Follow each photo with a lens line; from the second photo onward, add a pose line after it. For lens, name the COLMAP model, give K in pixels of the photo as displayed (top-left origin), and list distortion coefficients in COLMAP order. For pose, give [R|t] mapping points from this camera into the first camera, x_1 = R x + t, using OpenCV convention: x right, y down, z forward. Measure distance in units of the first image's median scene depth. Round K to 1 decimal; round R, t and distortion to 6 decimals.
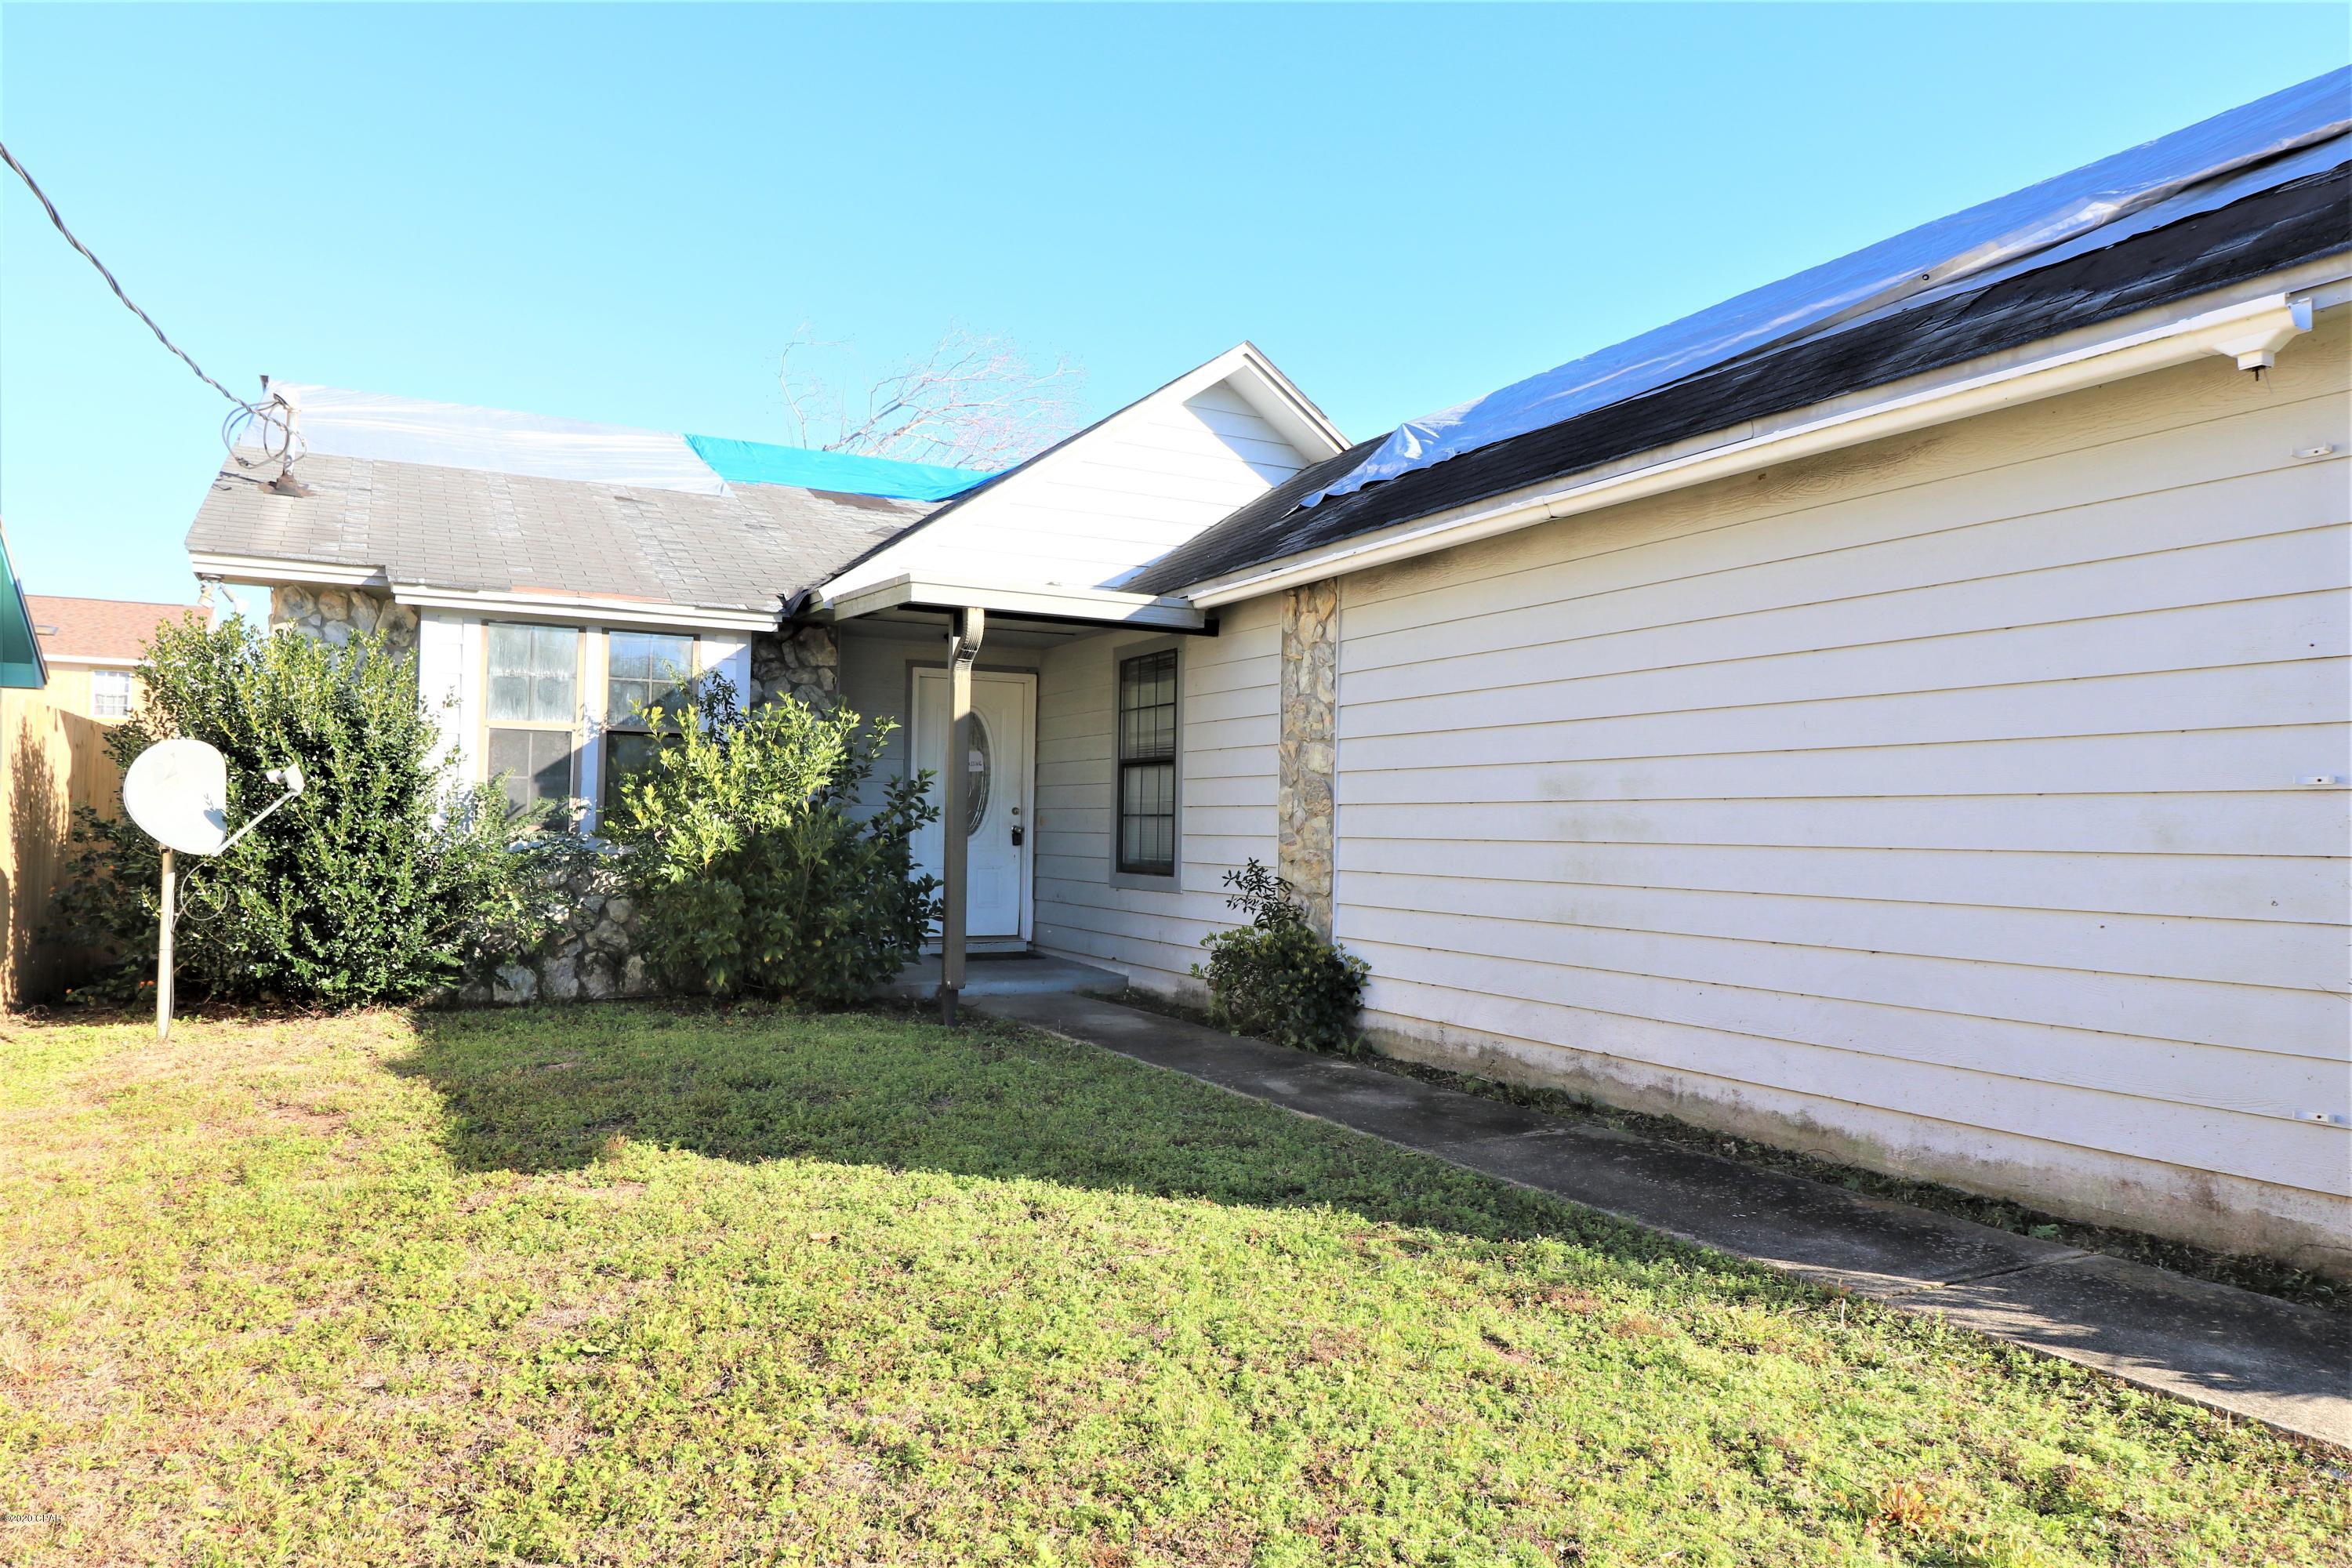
lens RADIAL K [[1535.5, 0, 1176.0], [0, 1535.5, 784.0], [0, 0, 1]] dist [0.005046, -0.000467]
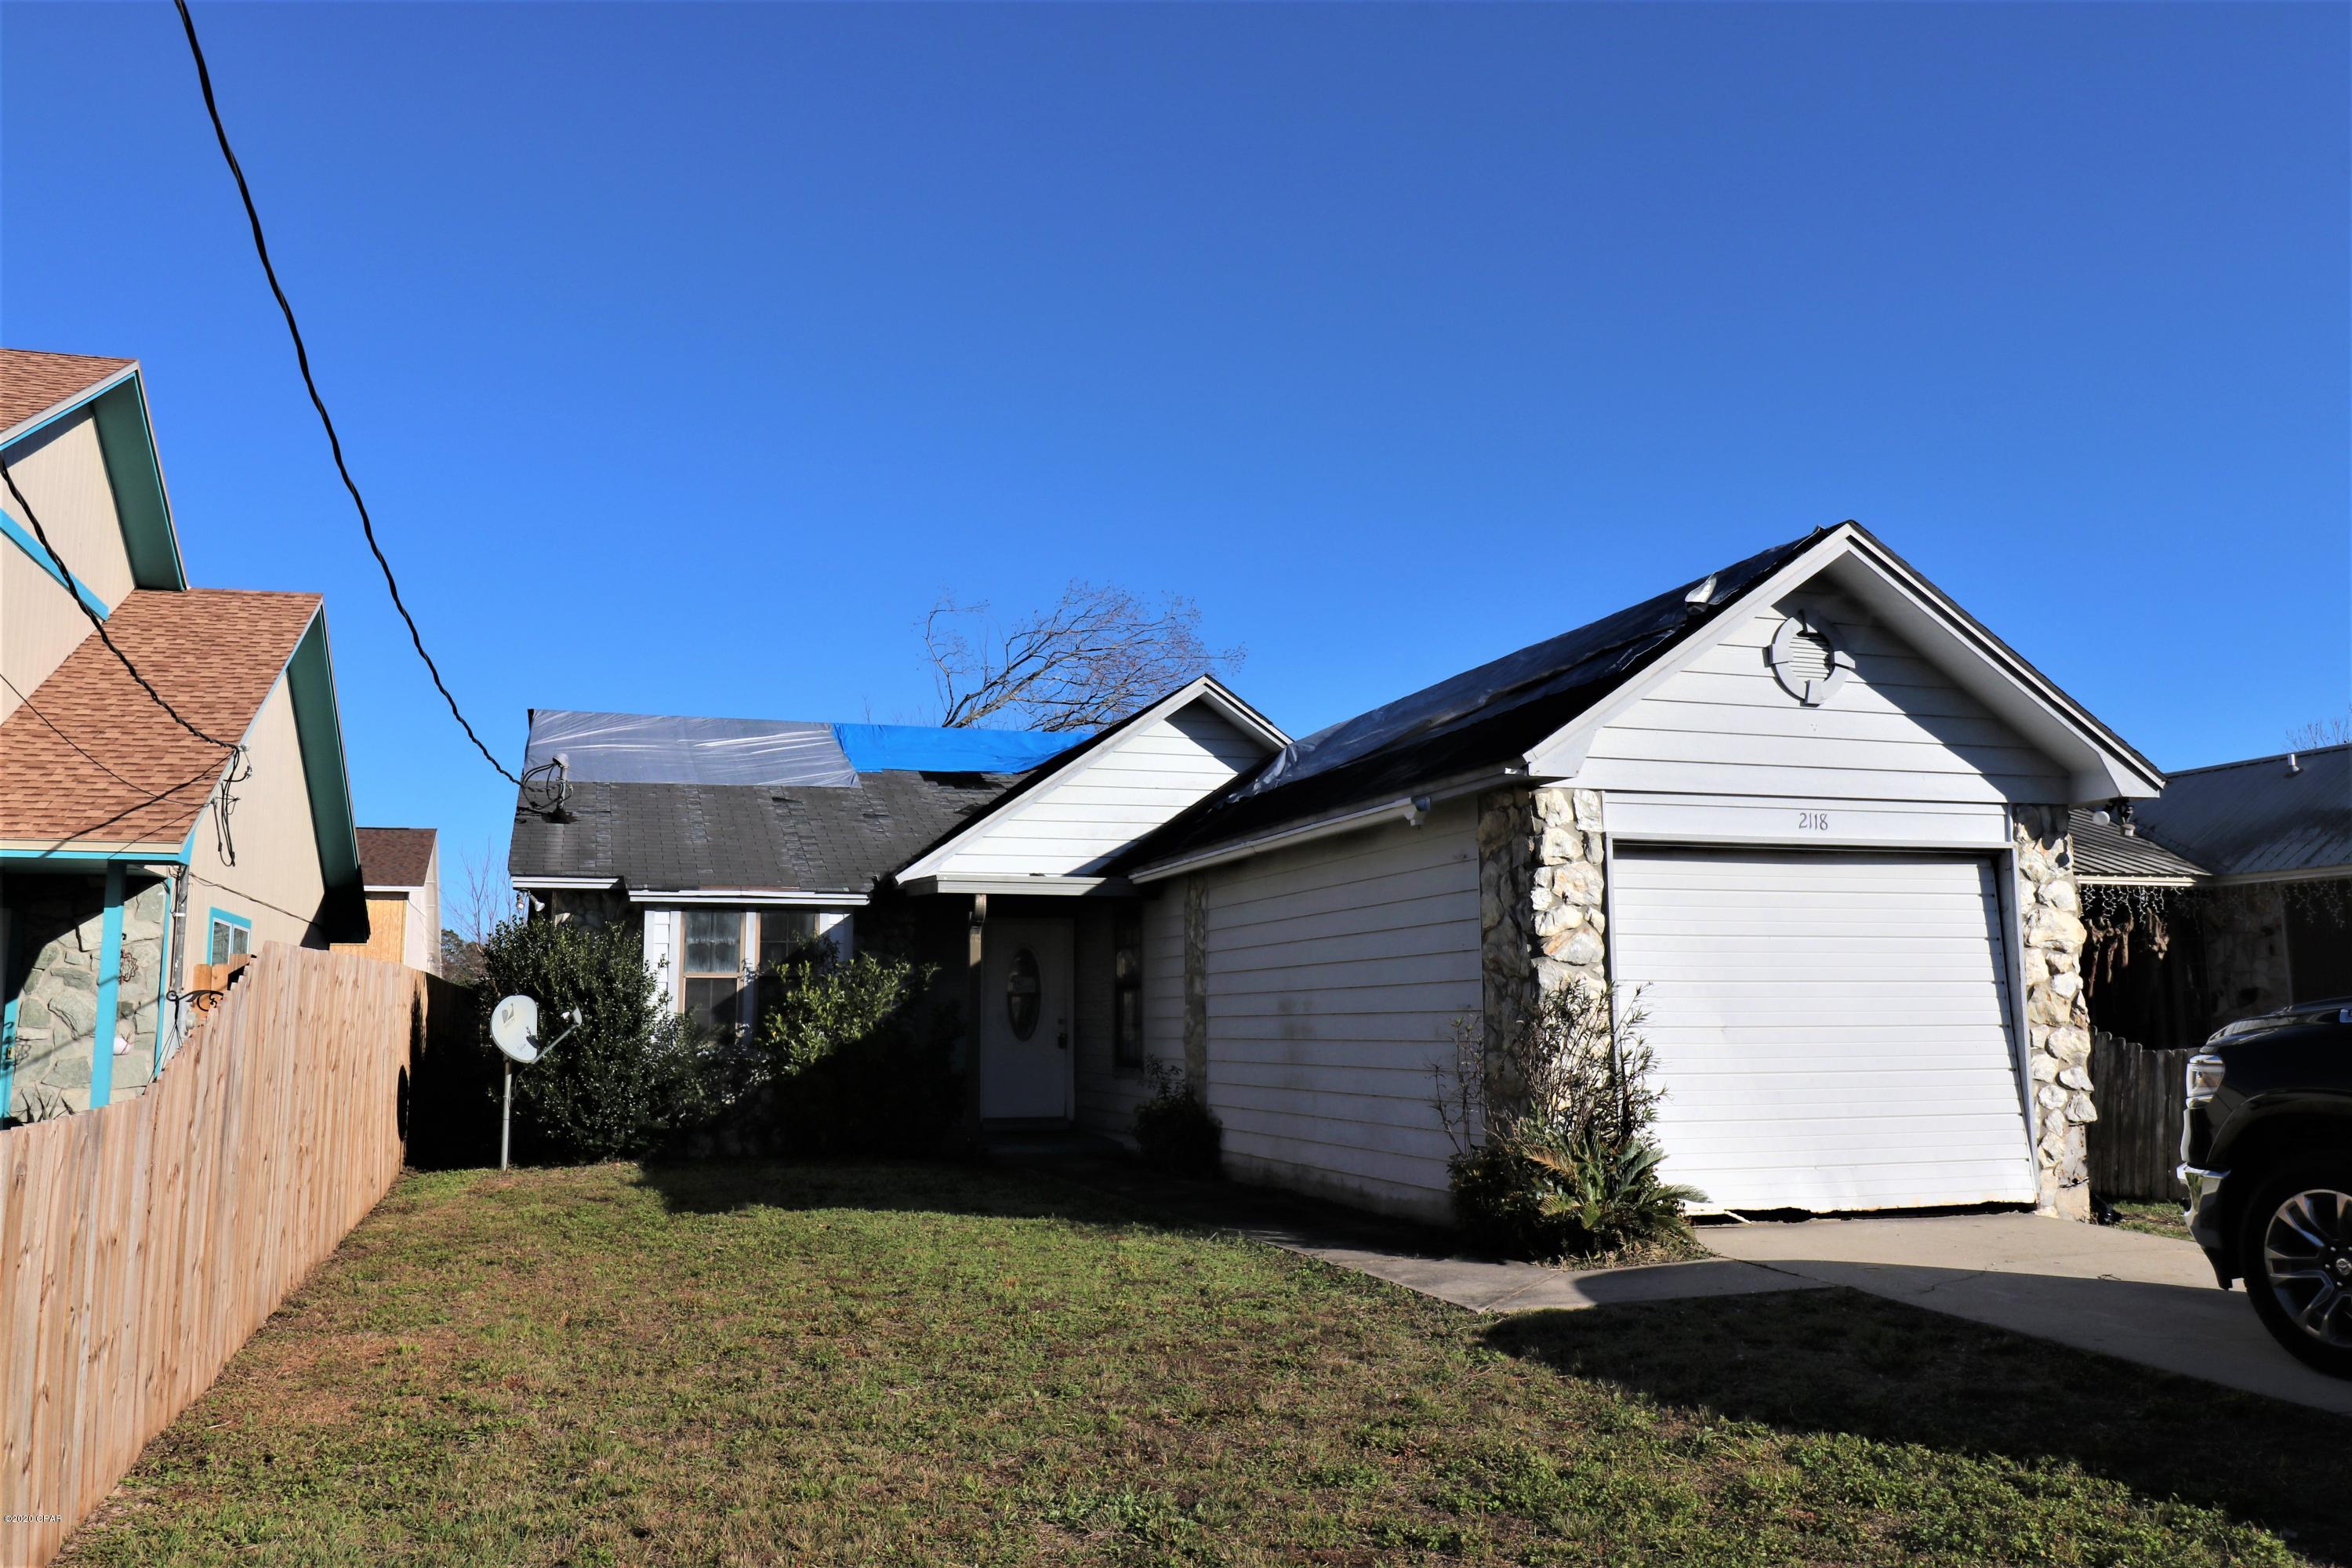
lens RADIAL K [[1859.8, 0, 1176.0], [0, 1859.8, 784.0], [0, 0, 1]] dist [-0.000930, -0.001593]
pose [[0.986010, -0.042819, -0.161092, 0.355956], [0.026368, 0.994341, -0.102908, -0.025493], [0.164587, 0.097221, 0.981560, -0.788719]]
